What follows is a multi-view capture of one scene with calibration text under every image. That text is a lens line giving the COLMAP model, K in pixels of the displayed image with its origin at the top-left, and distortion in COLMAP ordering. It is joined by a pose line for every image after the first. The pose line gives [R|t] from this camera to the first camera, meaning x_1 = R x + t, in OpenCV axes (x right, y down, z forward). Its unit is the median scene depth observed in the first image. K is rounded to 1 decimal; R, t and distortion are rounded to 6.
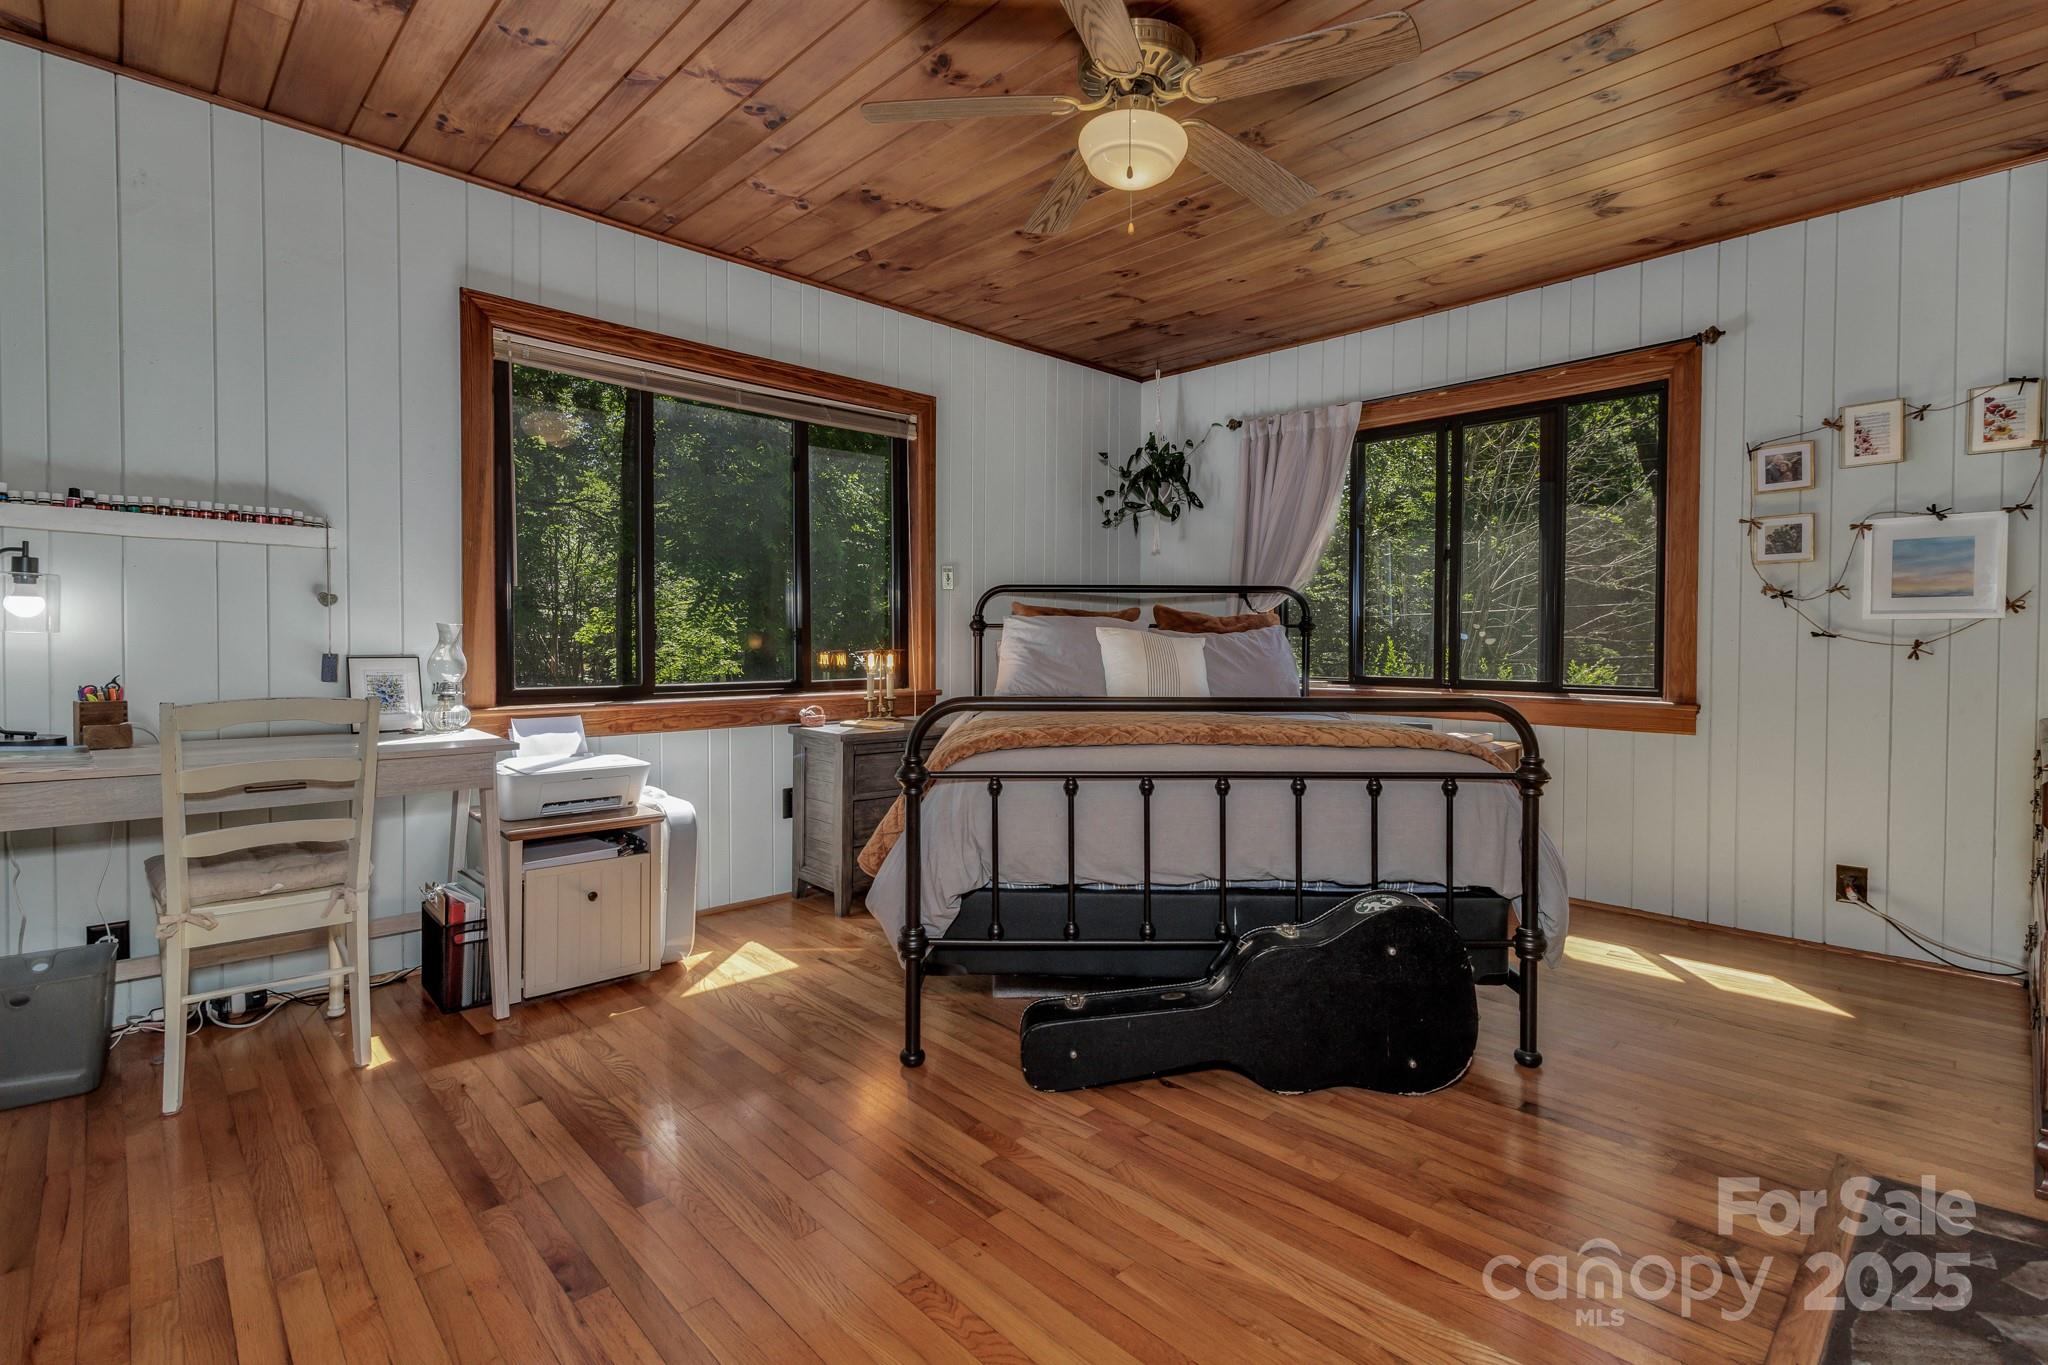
lens RADIAL K [[949.3, 0, 1031.3], [0, 949.3, 661.6], [0, 0, 1]] dist [0.003528, -0.000327]
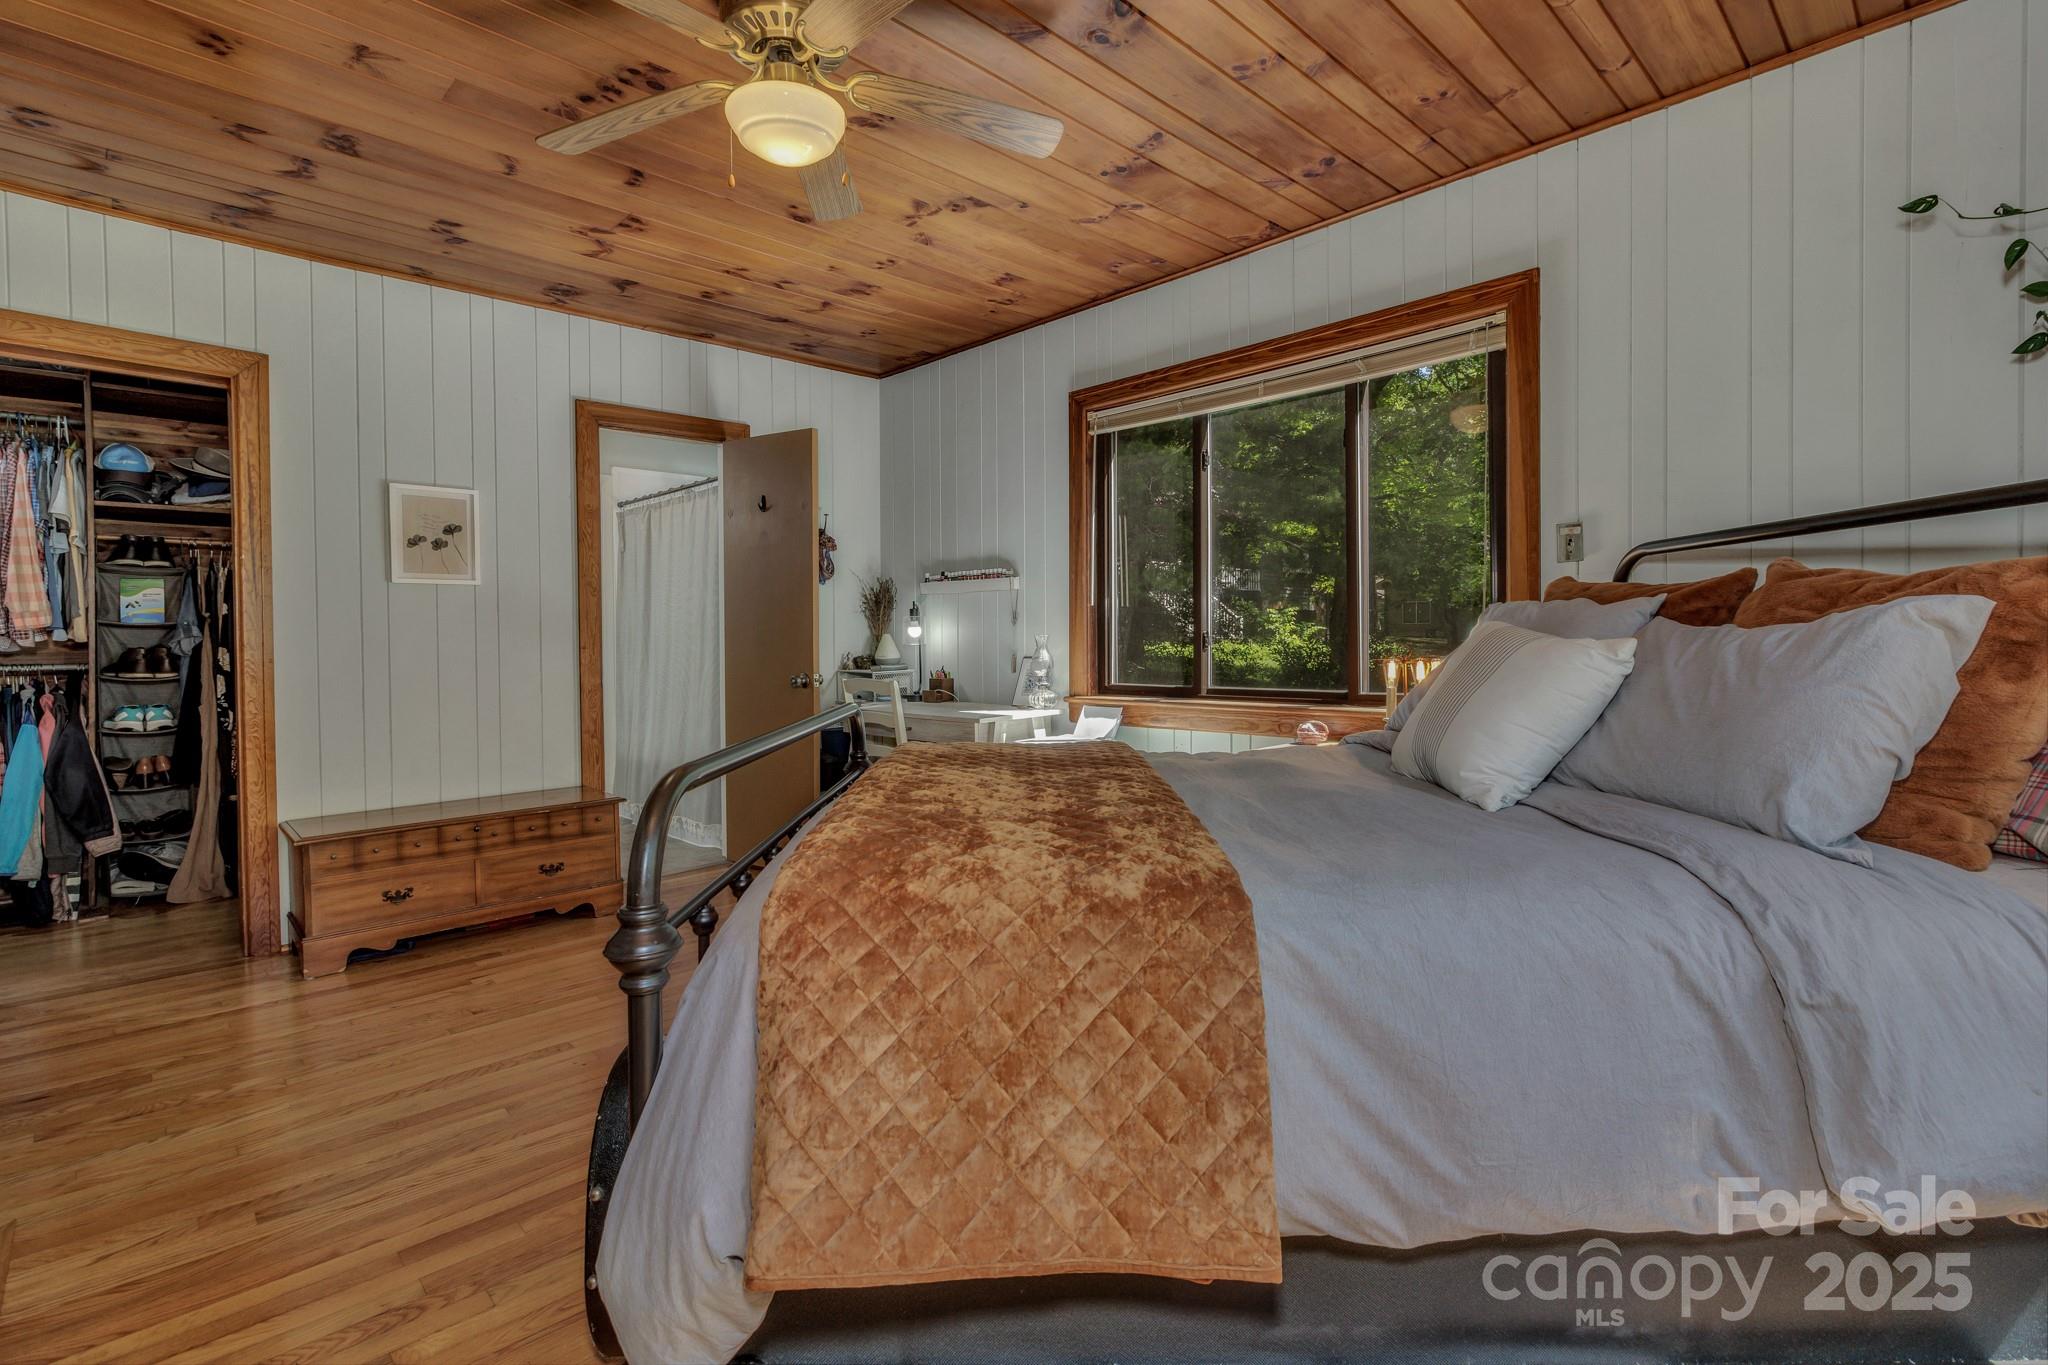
lens RADIAL K [[949.3, 0, 1026.6], [0, 949.3, 676.9], [0, 0, 1]] dist [0.003528, -0.000327]
pose [[0.001190, 0.029380, -0.999568, 0.584092], [-0.015902, 0.999442, 0.029357, -0.012499], [0.999873, 0.015861, 0.001656, 0.685077]]
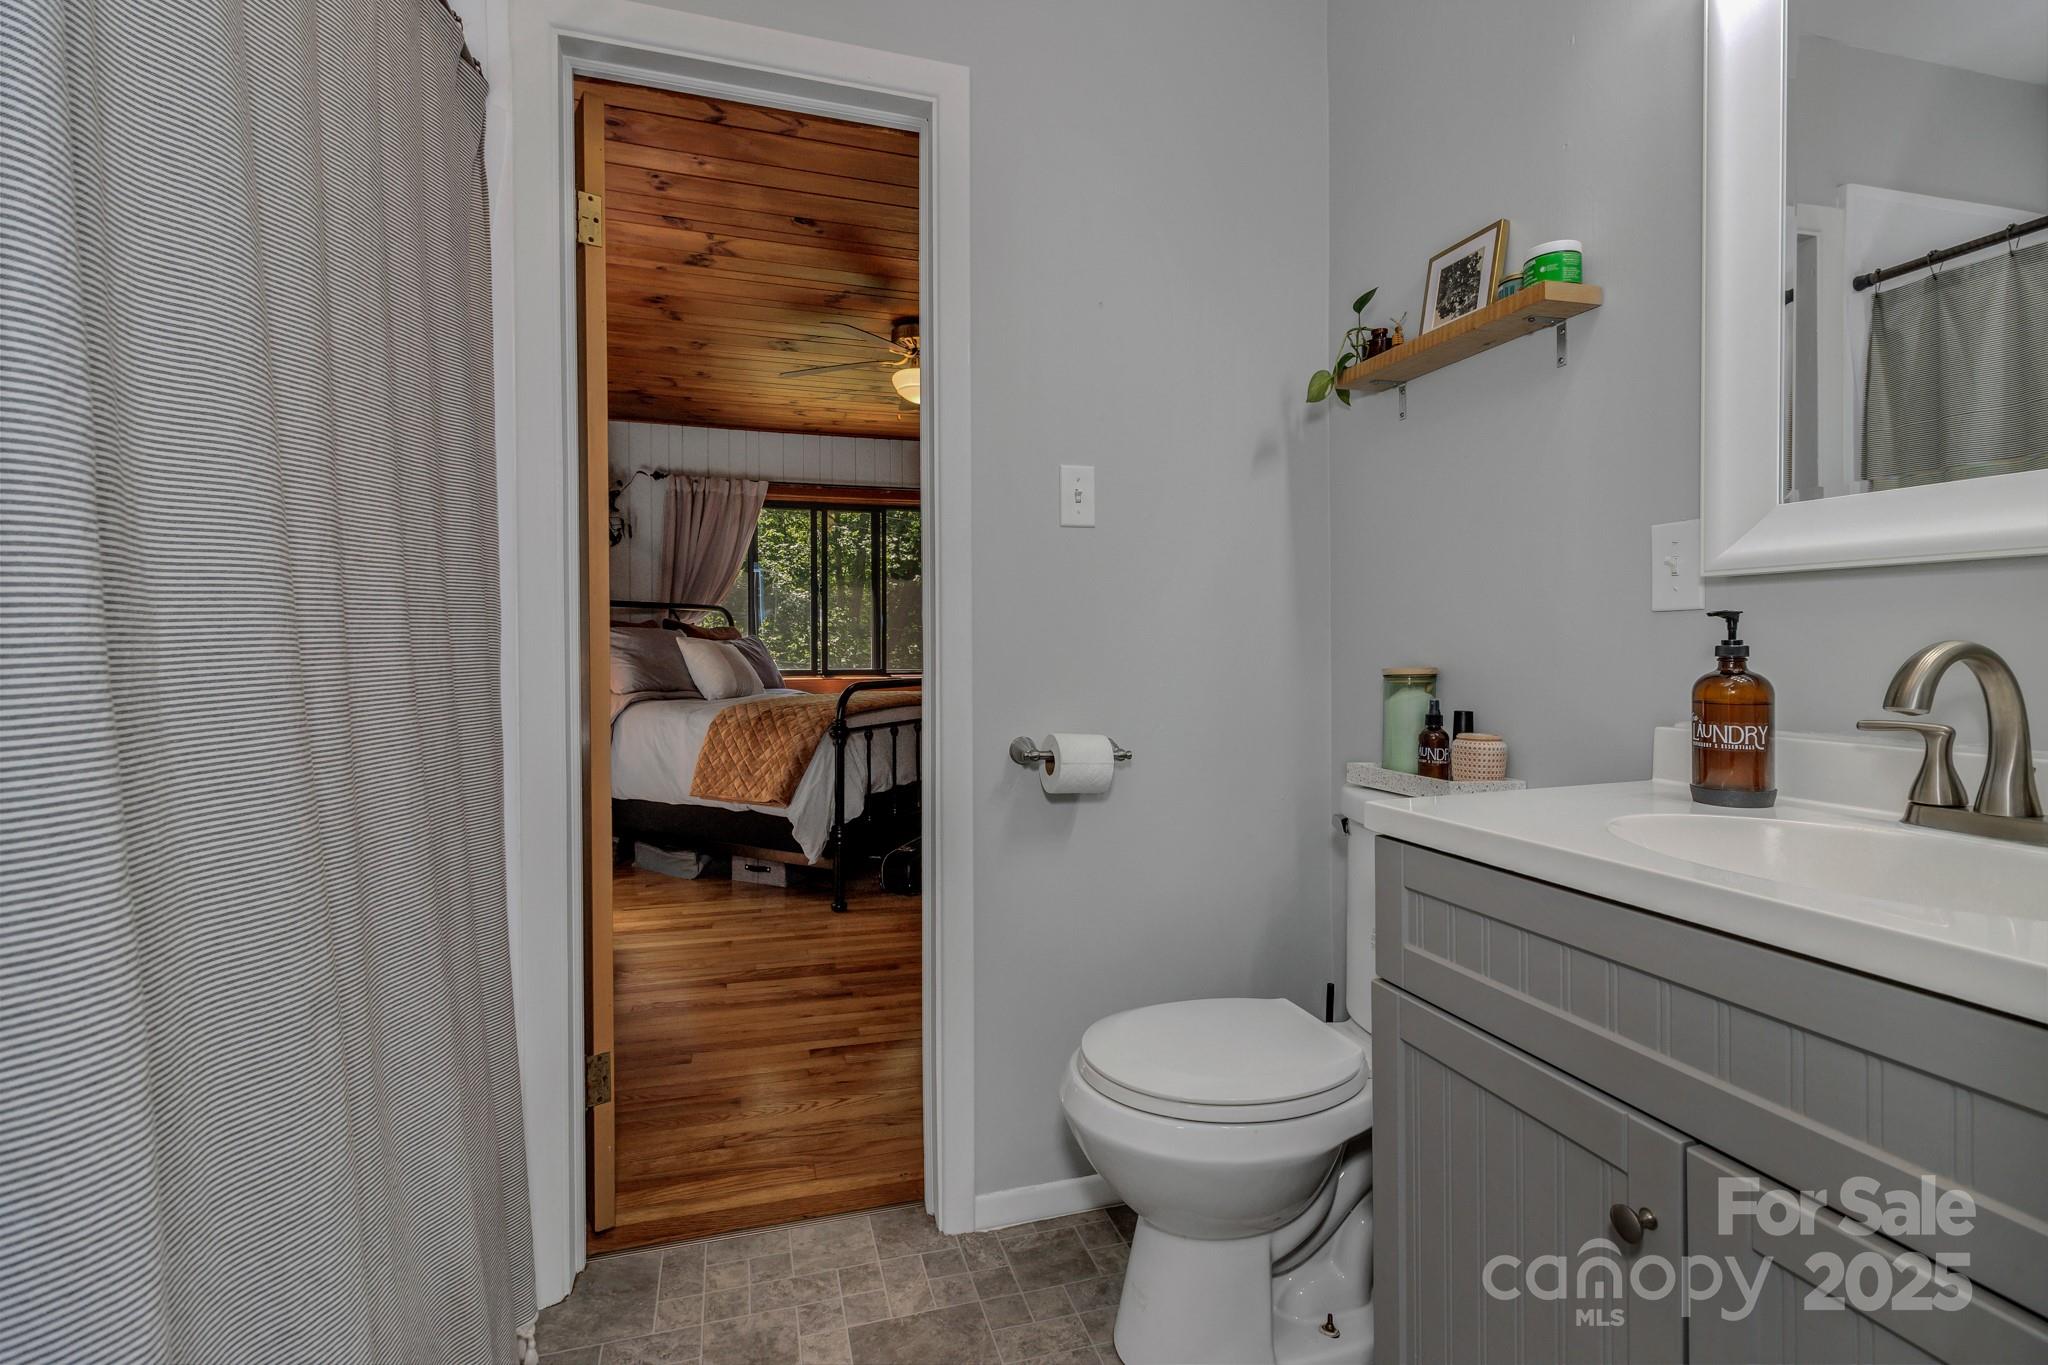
lens RADIAL K [[949.3, 0, 1033.9], [0, 949.3, 665.0], [0, 0, 1]] dist [0.003528, -0.000327]
pose [[0.459290, -0.021678, 0.888022, -0.809055], [0.017482, 0.999729, 0.015363, -0.008335], [-0.888114, 0.008468, 0.459545, -0.030122]]
